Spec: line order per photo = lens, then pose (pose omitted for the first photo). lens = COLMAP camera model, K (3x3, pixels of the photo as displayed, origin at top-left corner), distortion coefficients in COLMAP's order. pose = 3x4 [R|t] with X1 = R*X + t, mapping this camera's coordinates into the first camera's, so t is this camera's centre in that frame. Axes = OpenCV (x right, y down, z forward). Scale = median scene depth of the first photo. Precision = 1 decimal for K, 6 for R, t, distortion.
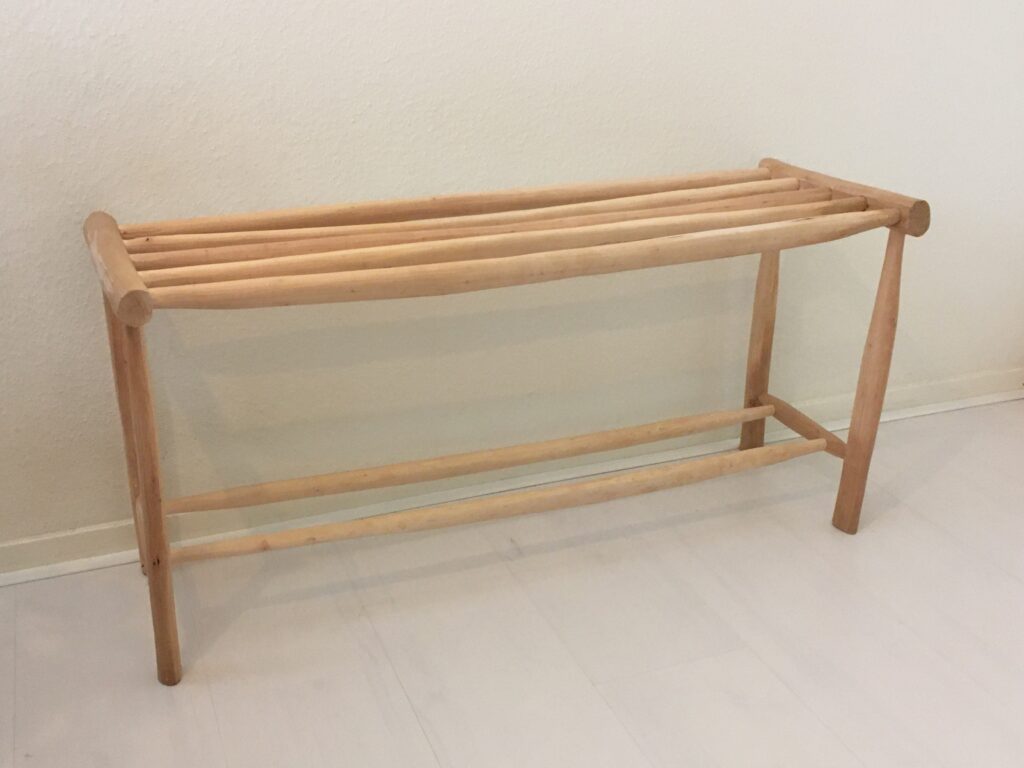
lens RADIAL K [[1149.9, 0, 510.9], [0, 1149.9, 380.6], [0, 0, 1]] dist [0.061895, 0.000000]
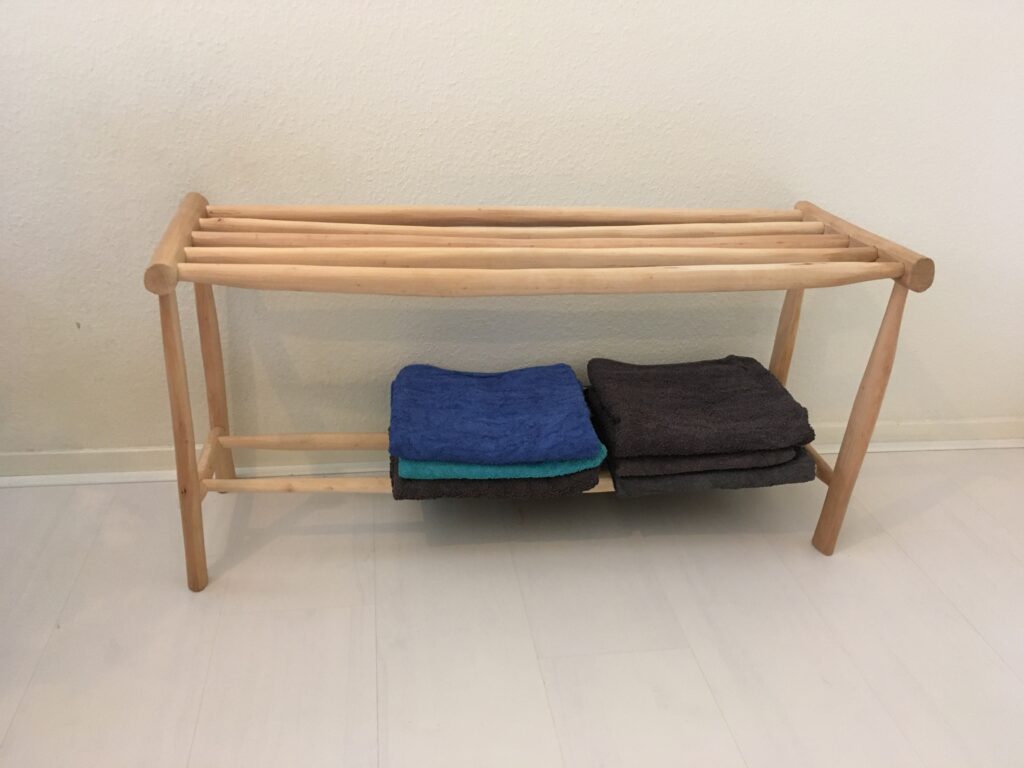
lens RADIAL K [[869.5, 0, 512.1], [0, 869.5, 388.0], [0, 0, 1]] dist [0.058773, -0.039837]
pose [[0.974151, 0.137245, -0.179425, 0.146198], [-0.127144, 0.989640, 0.066689, -0.044820], [0.186719, -0.042152, 0.981509, 0.153024]]
